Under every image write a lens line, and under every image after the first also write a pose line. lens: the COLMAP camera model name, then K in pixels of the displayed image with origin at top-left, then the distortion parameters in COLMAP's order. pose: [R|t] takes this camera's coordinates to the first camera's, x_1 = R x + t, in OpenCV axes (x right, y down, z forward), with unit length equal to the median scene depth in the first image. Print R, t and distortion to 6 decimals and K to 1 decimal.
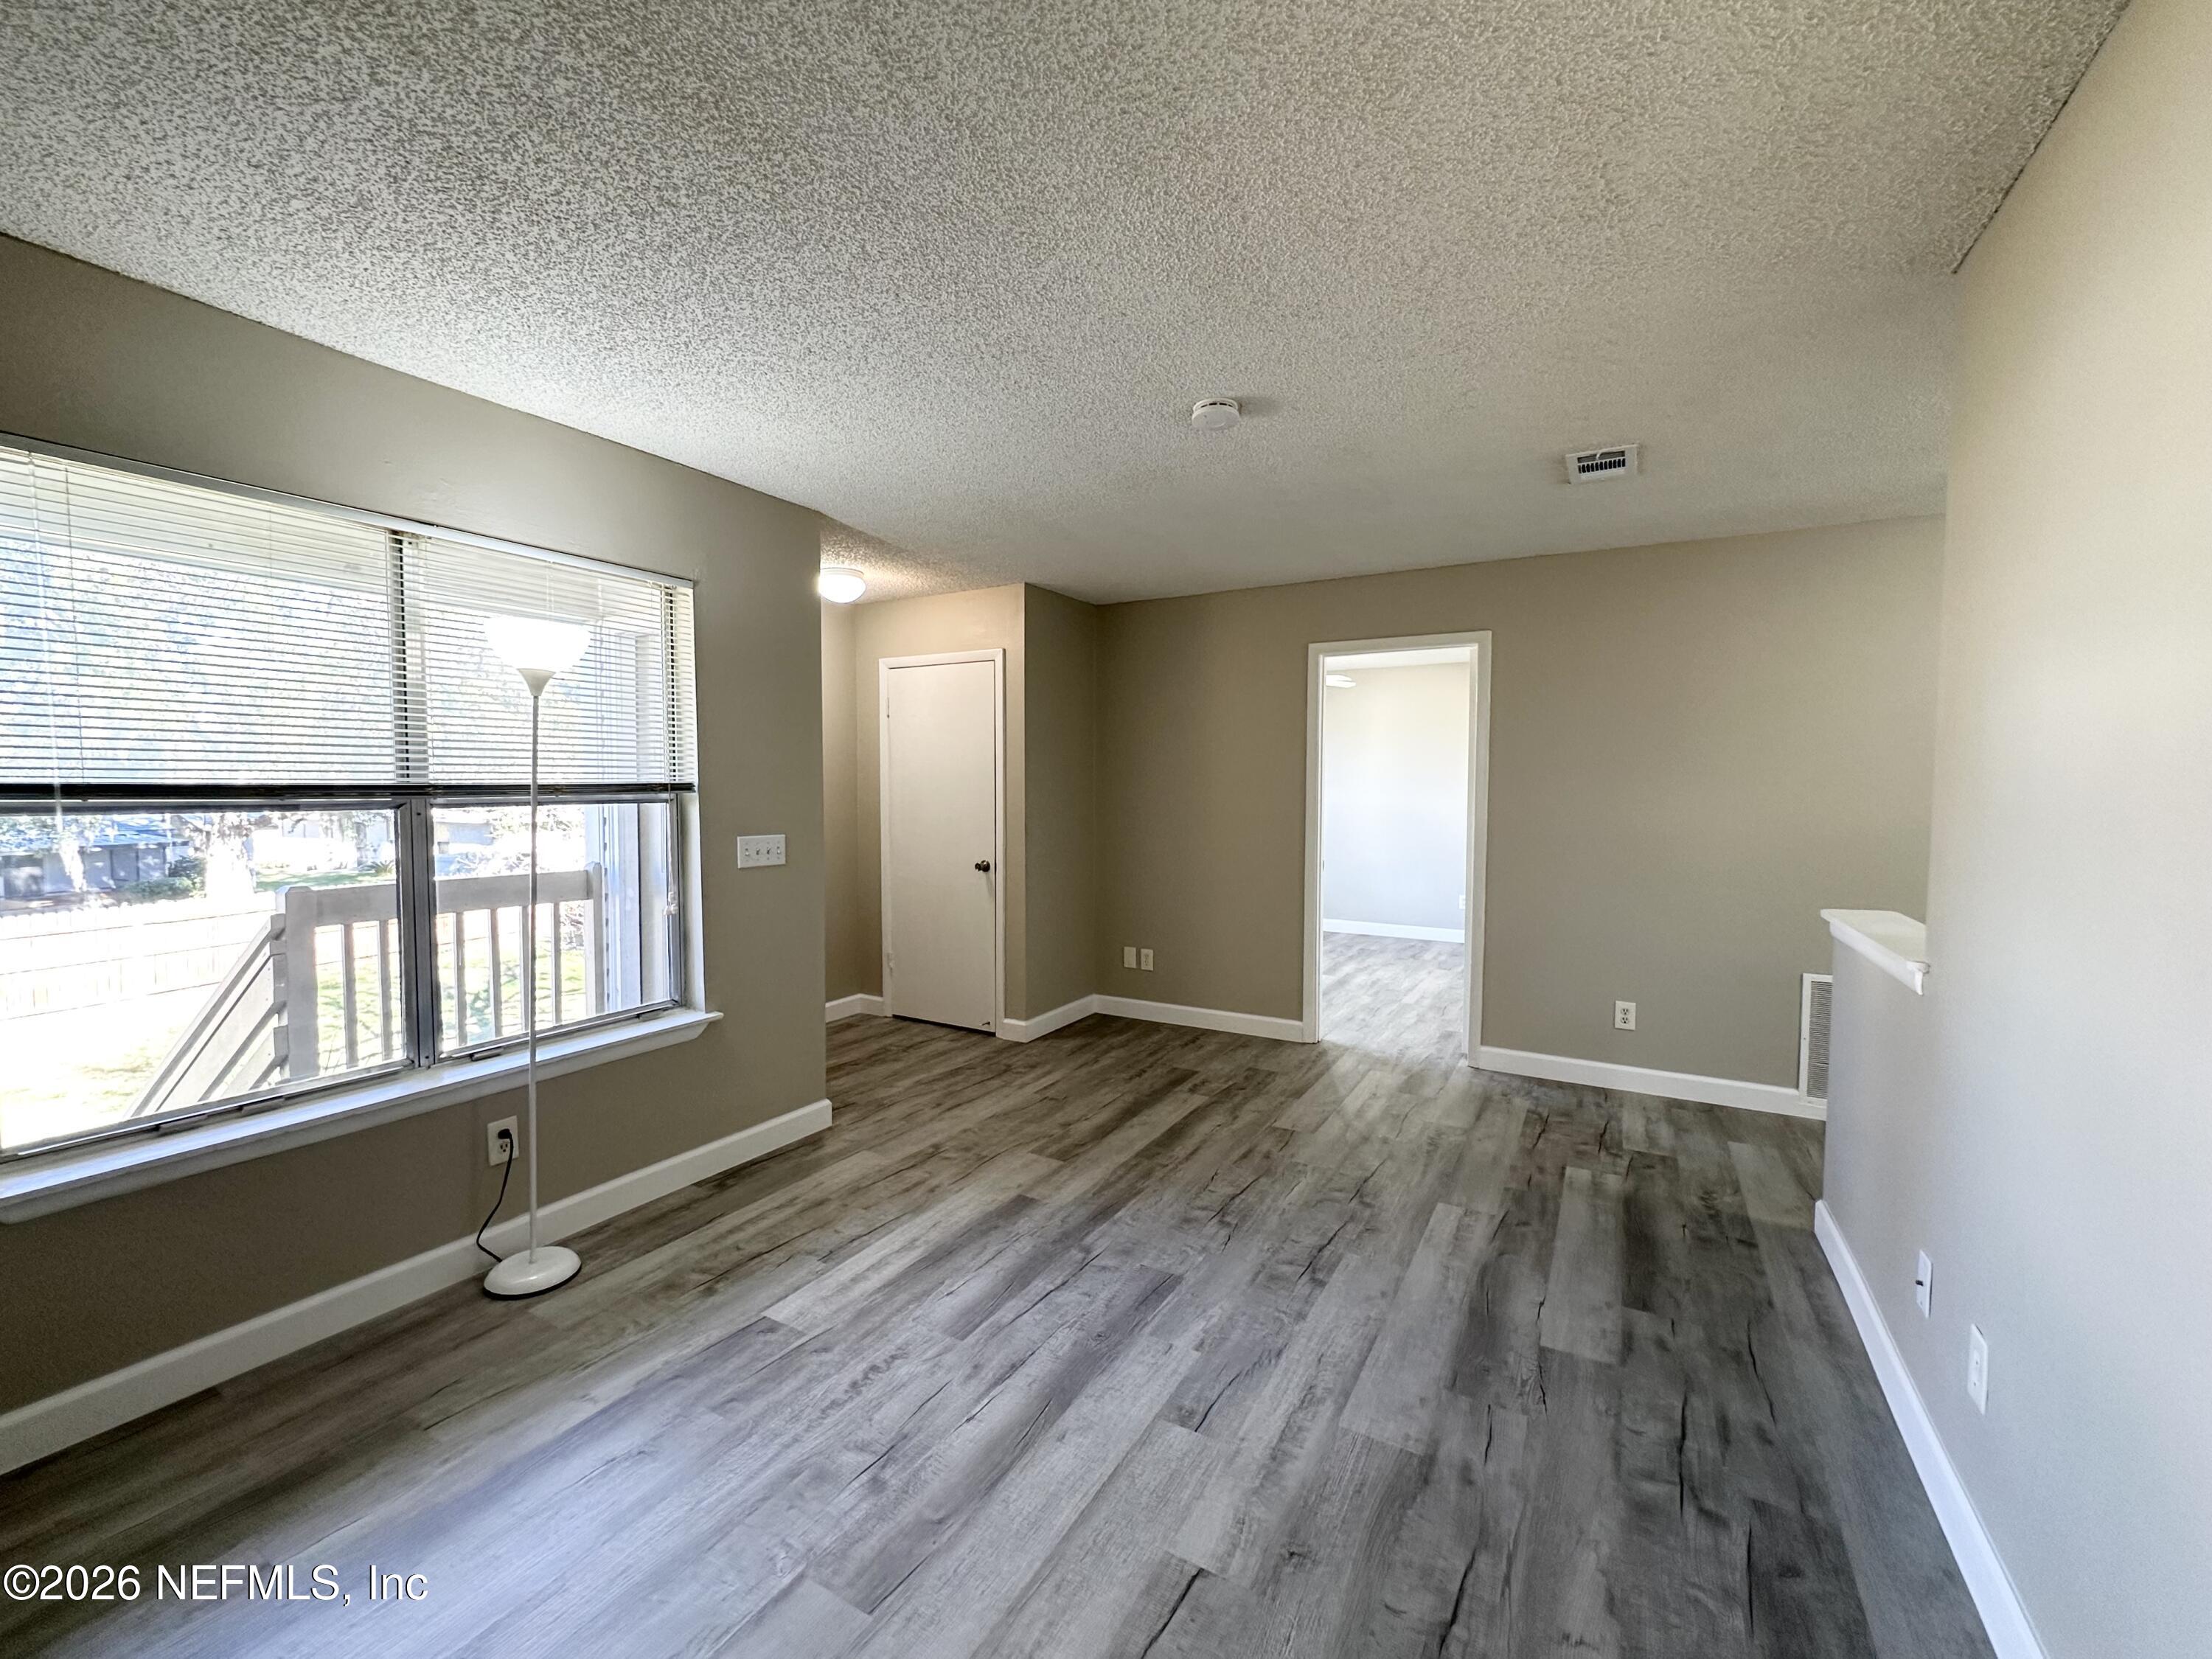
lens RADIAL K [[901.3, 0, 1106.0], [0, 901.3, 829.5], [0, 0, 1]] dist [-0.000731, 0.000165]
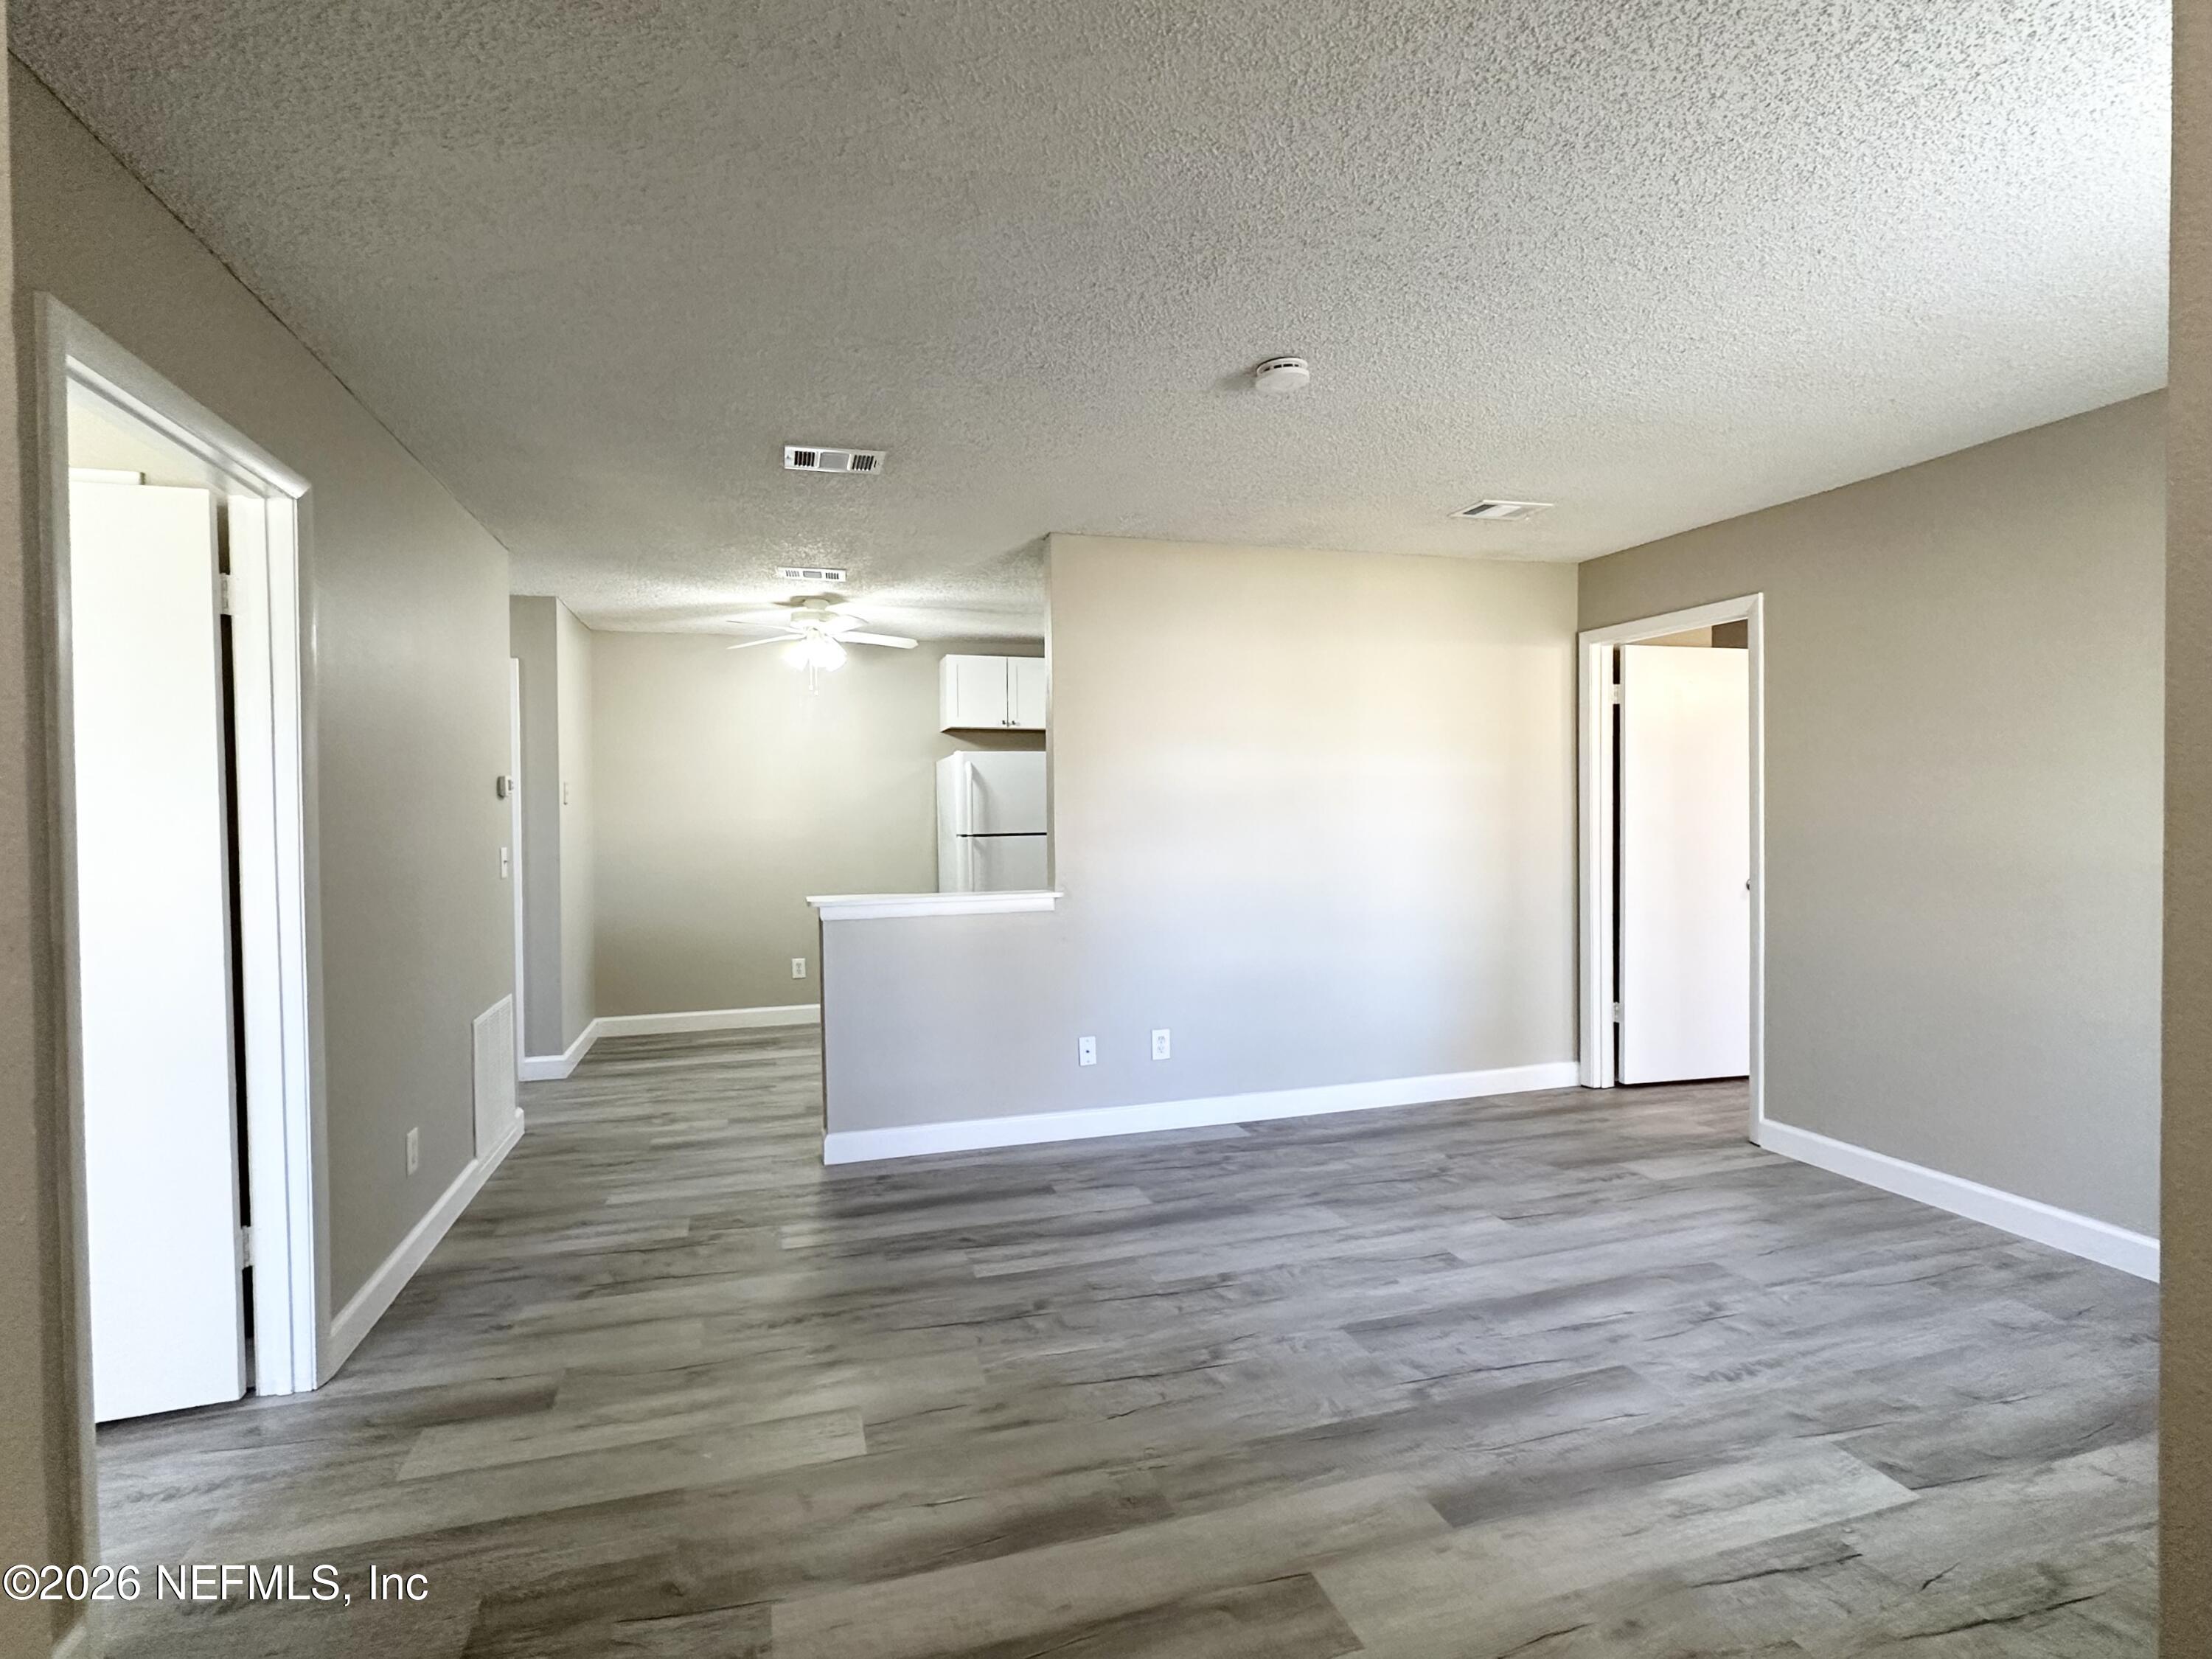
lens RADIAL K [[901.3, 0, 1106.0], [0, 901.3, 829.5], [0, 0, 1]] dist [-0.000731, 0.000165]
pose [[-0.706156, -0.010613, 0.707977, -0.379865], [0.042183, 0.997481, 0.057027, -0.068841], [-0.706799, 0.070134, -0.703929, 1.732463]]
